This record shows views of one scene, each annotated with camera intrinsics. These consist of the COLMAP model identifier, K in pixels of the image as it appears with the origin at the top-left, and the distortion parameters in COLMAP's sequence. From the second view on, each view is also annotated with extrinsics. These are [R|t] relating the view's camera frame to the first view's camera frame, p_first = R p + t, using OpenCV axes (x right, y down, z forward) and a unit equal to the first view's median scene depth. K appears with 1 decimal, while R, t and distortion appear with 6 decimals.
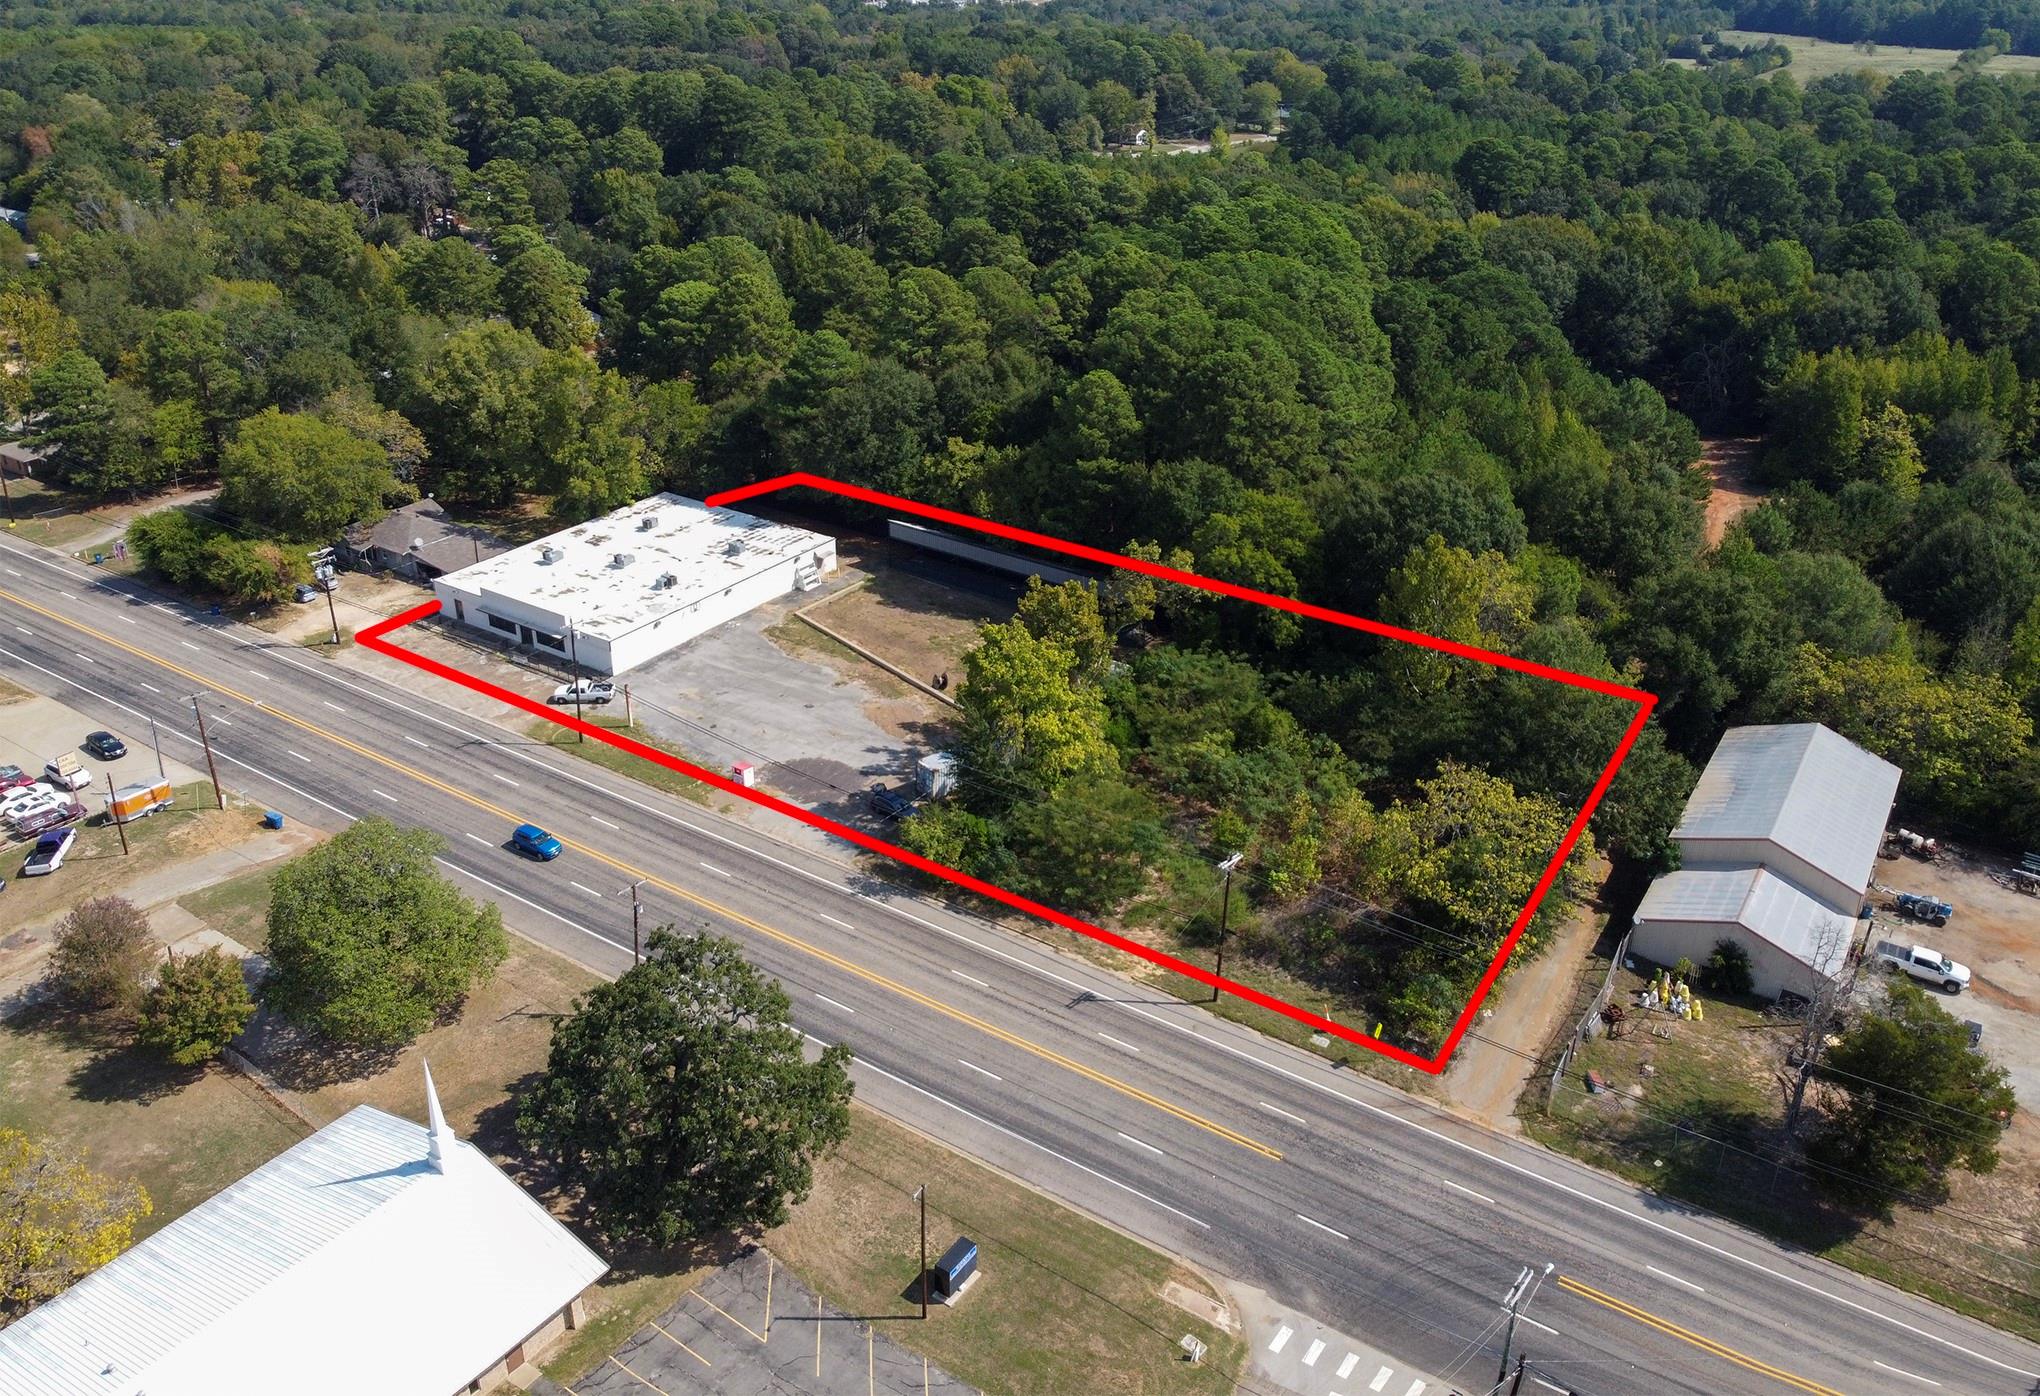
lens RADIAL K [[1594.0, 0, 1020.0], [0, 1594.0, 698.0], [0, 0, 1]] dist [-0.017812, -0.008299]
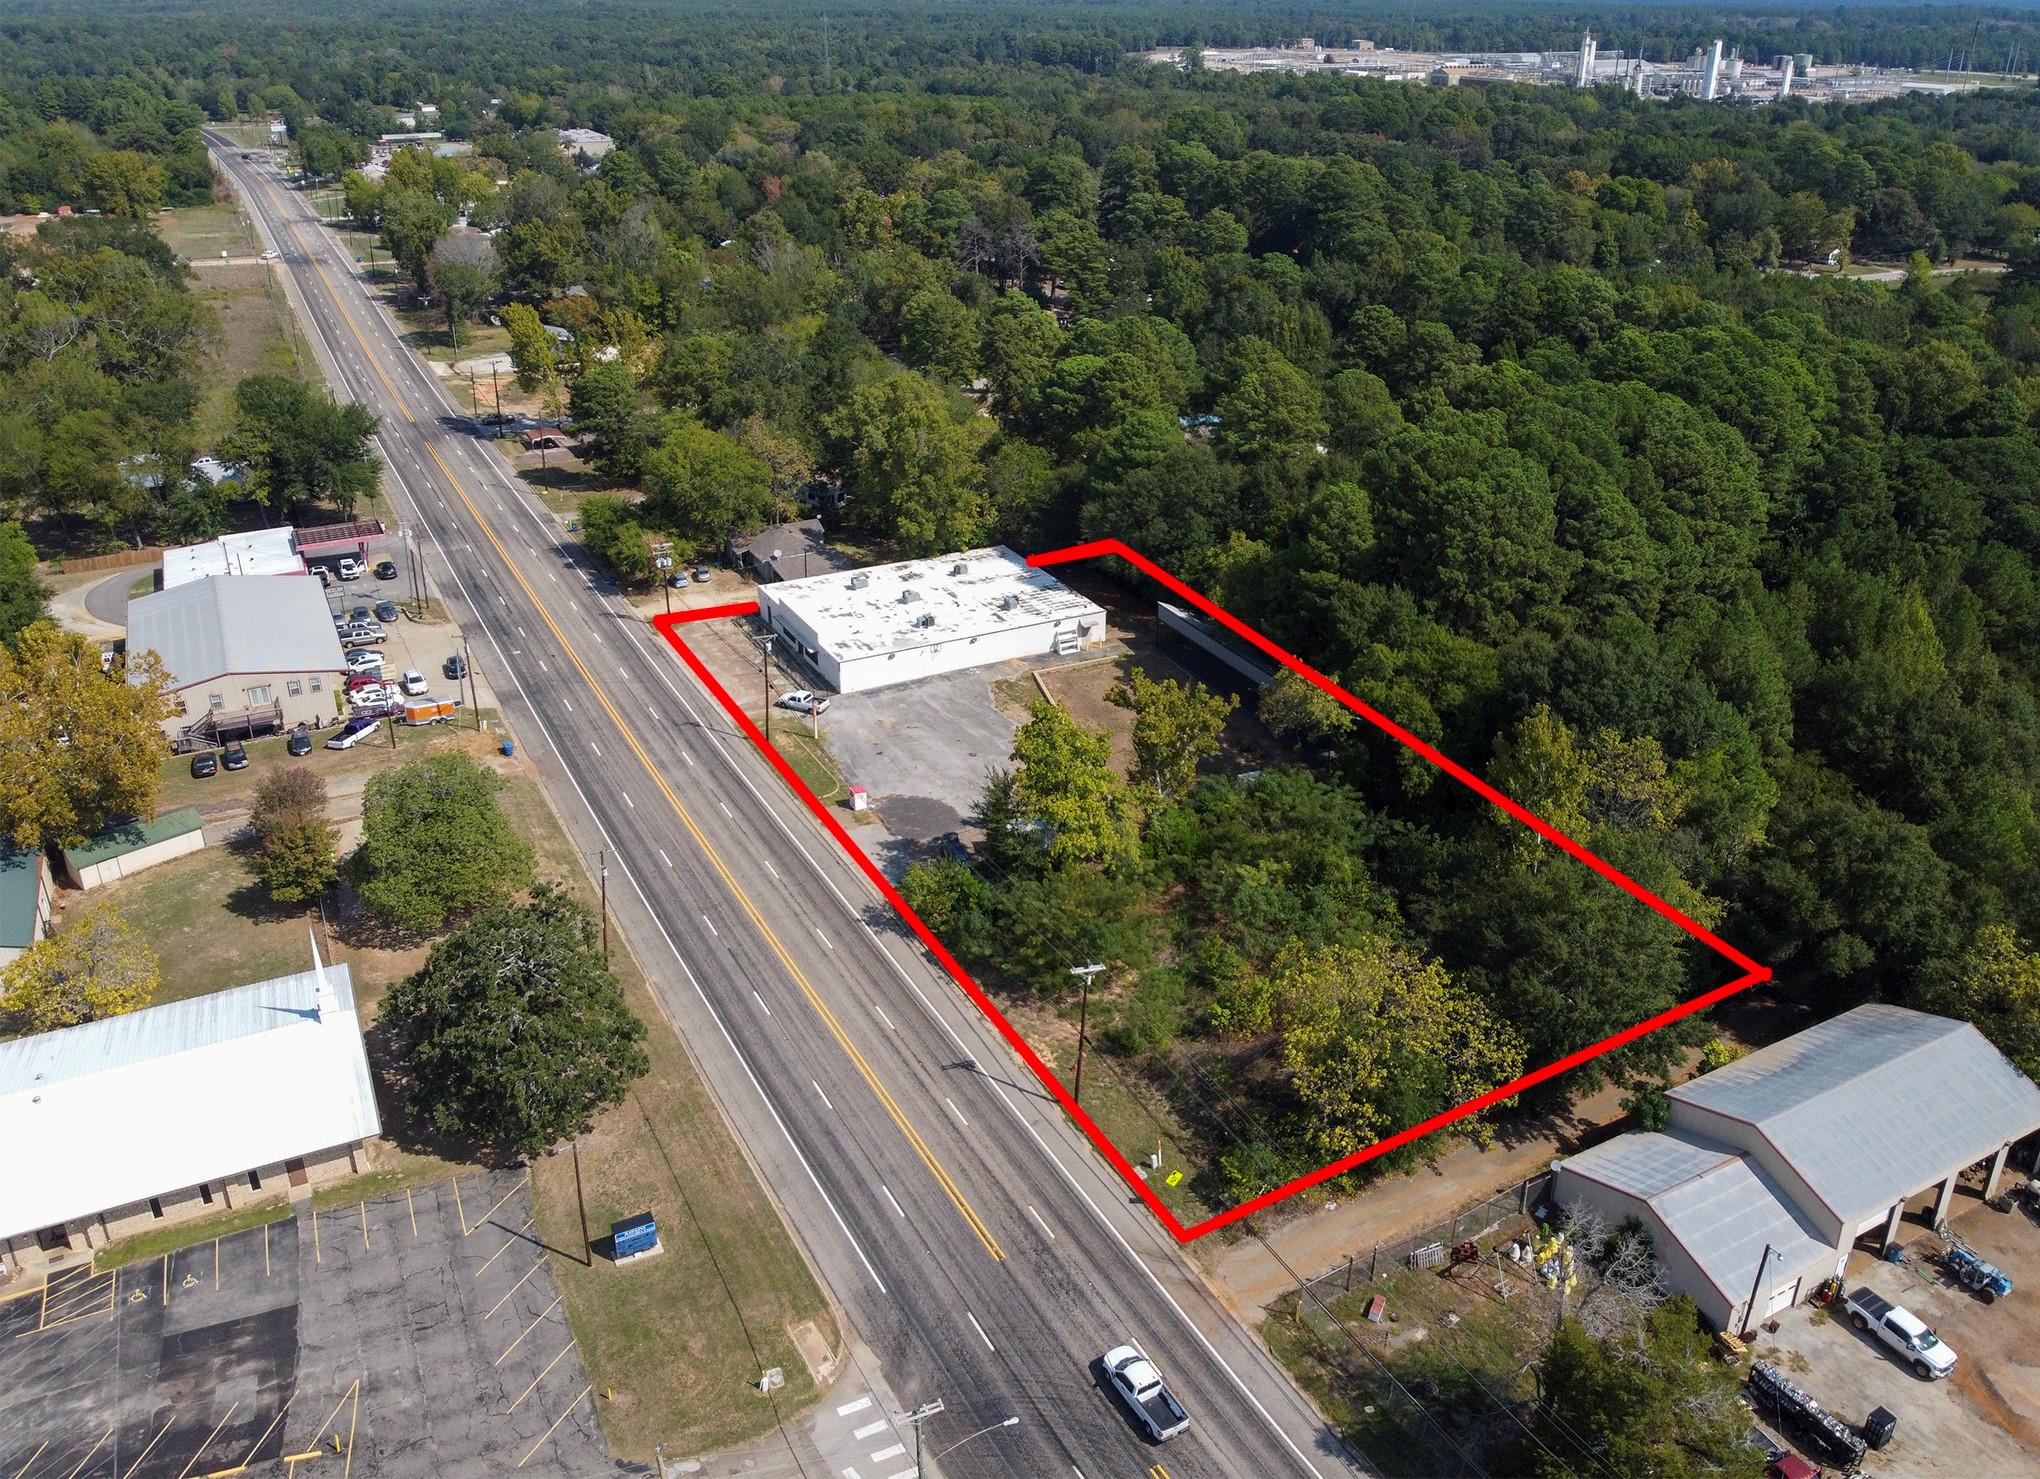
lens RADIAL K [[1608.6, 0, 1020.0], [0, 1608.6, 739.5], [0, 0, 1]] dist [-0.017056, -0.000047]
pose [[0.878586, 0.201014, -0.433220, 0.334757], [-0.211973, 0.976994, 0.023436, -0.034471], [0.427965, 0.071241, 0.900983, 0.044448]]
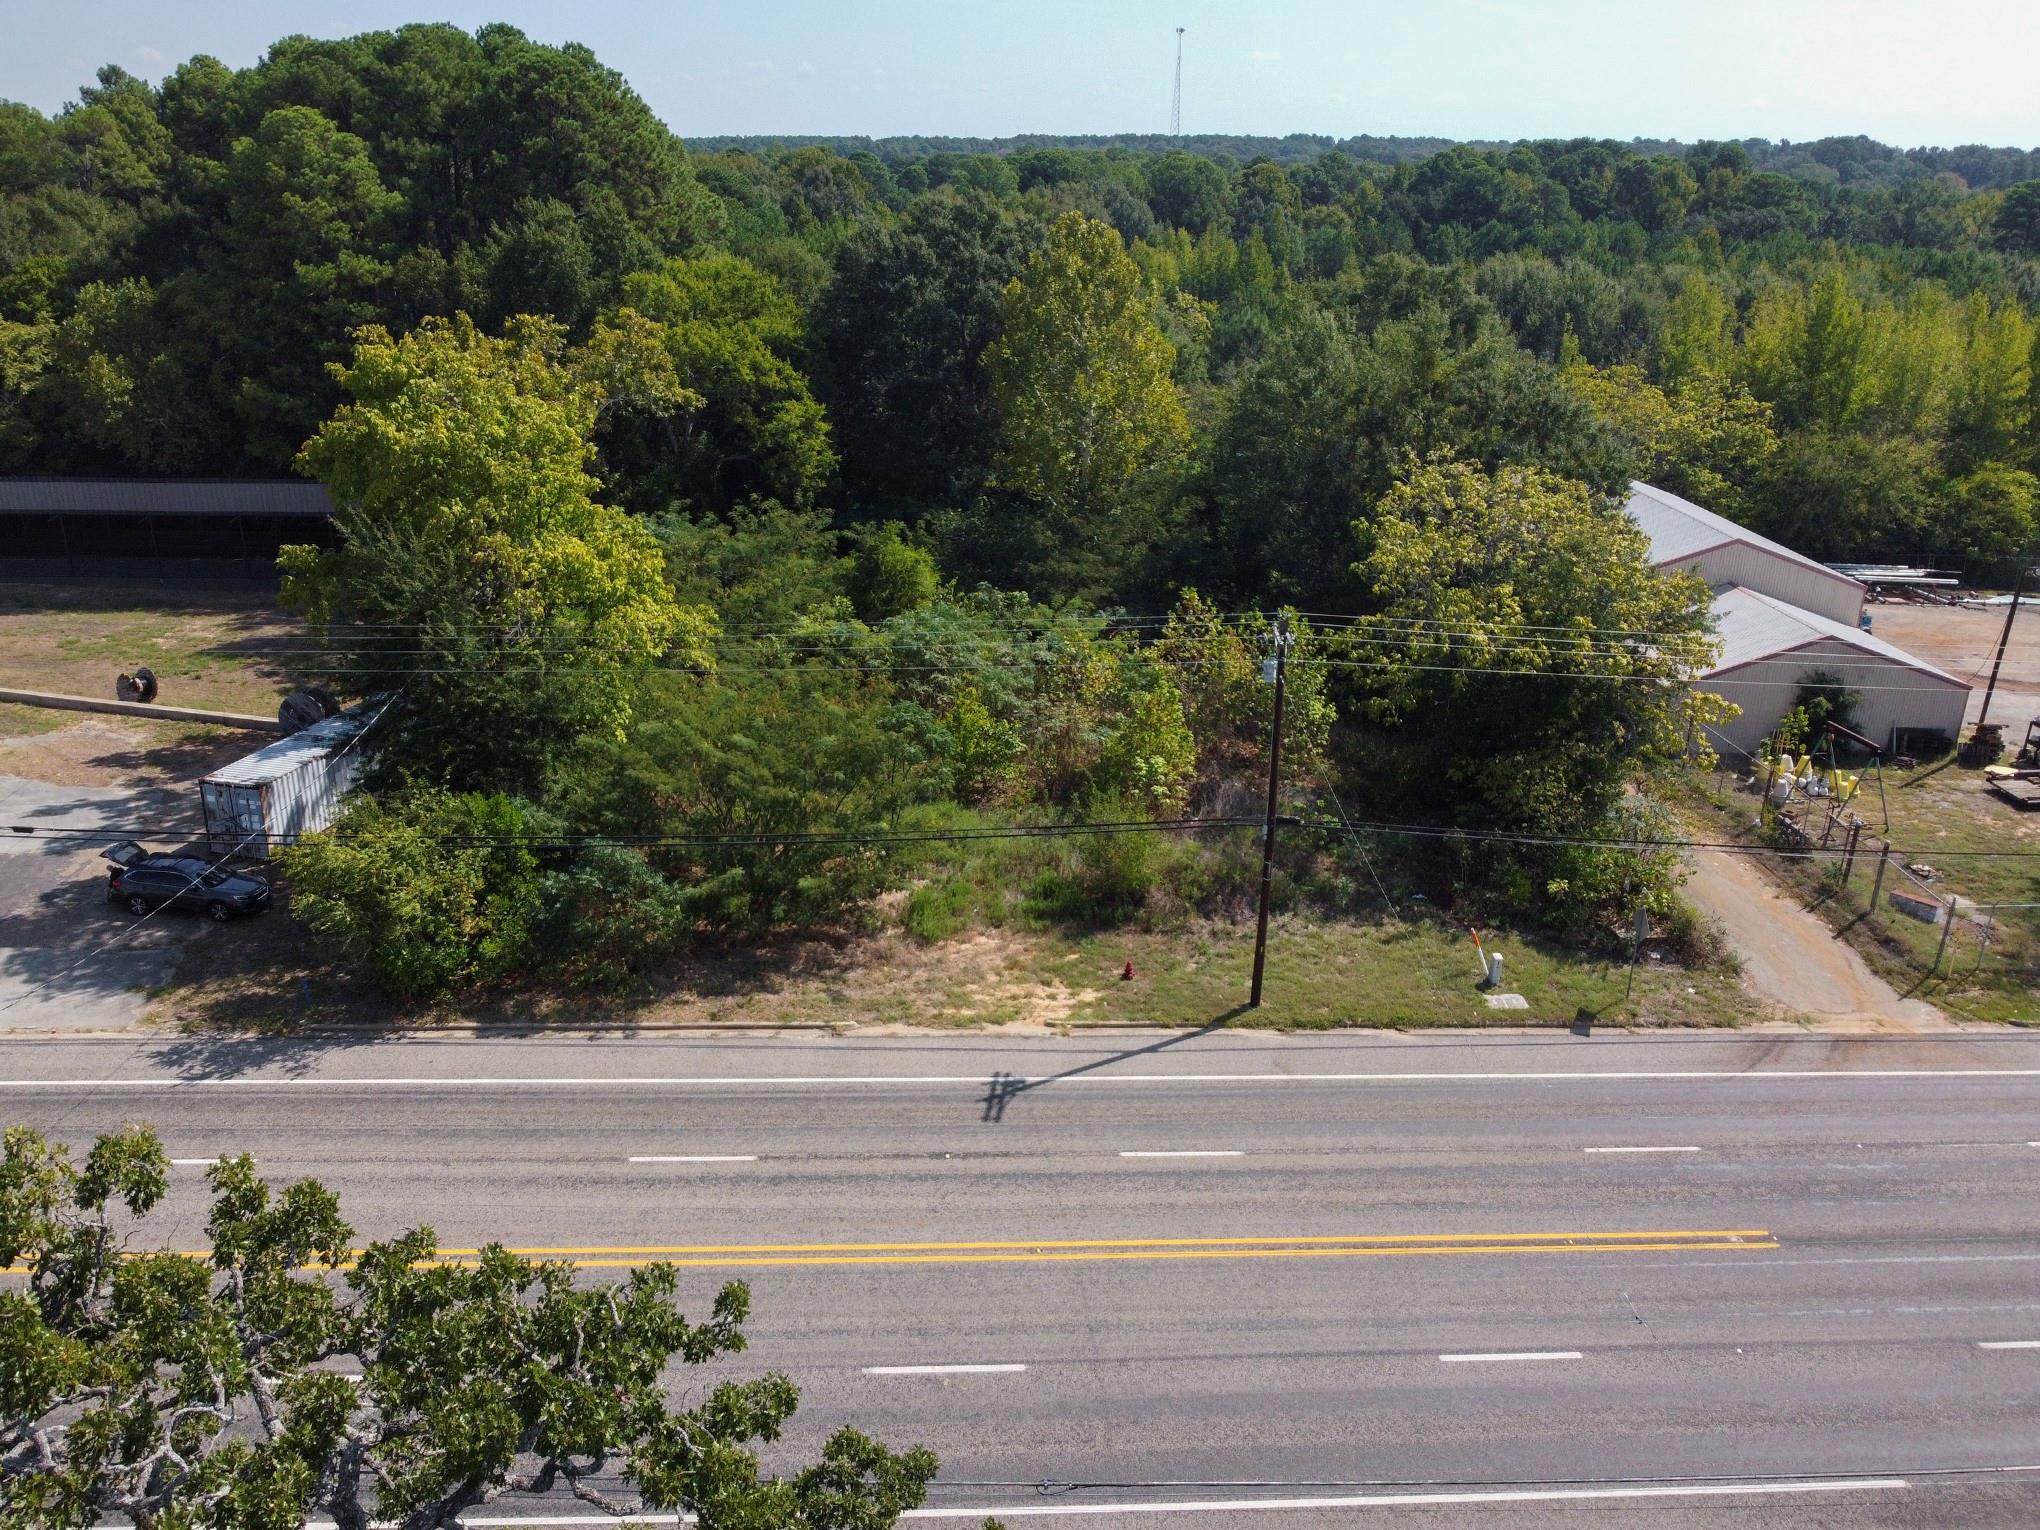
lens RADIAL K [[1685.7, 0, 1020.0], [0, 1685.7, 765.0], [0, 0, 1]] dist [-0.039020, 0.000243]
pose [[0.800459, -0.202460, 0.564158, -0.115987], [0.263018, 0.964411, -0.027085, 0.086707], [-0.538597, 0.170064, 0.825222, 0.454177]]
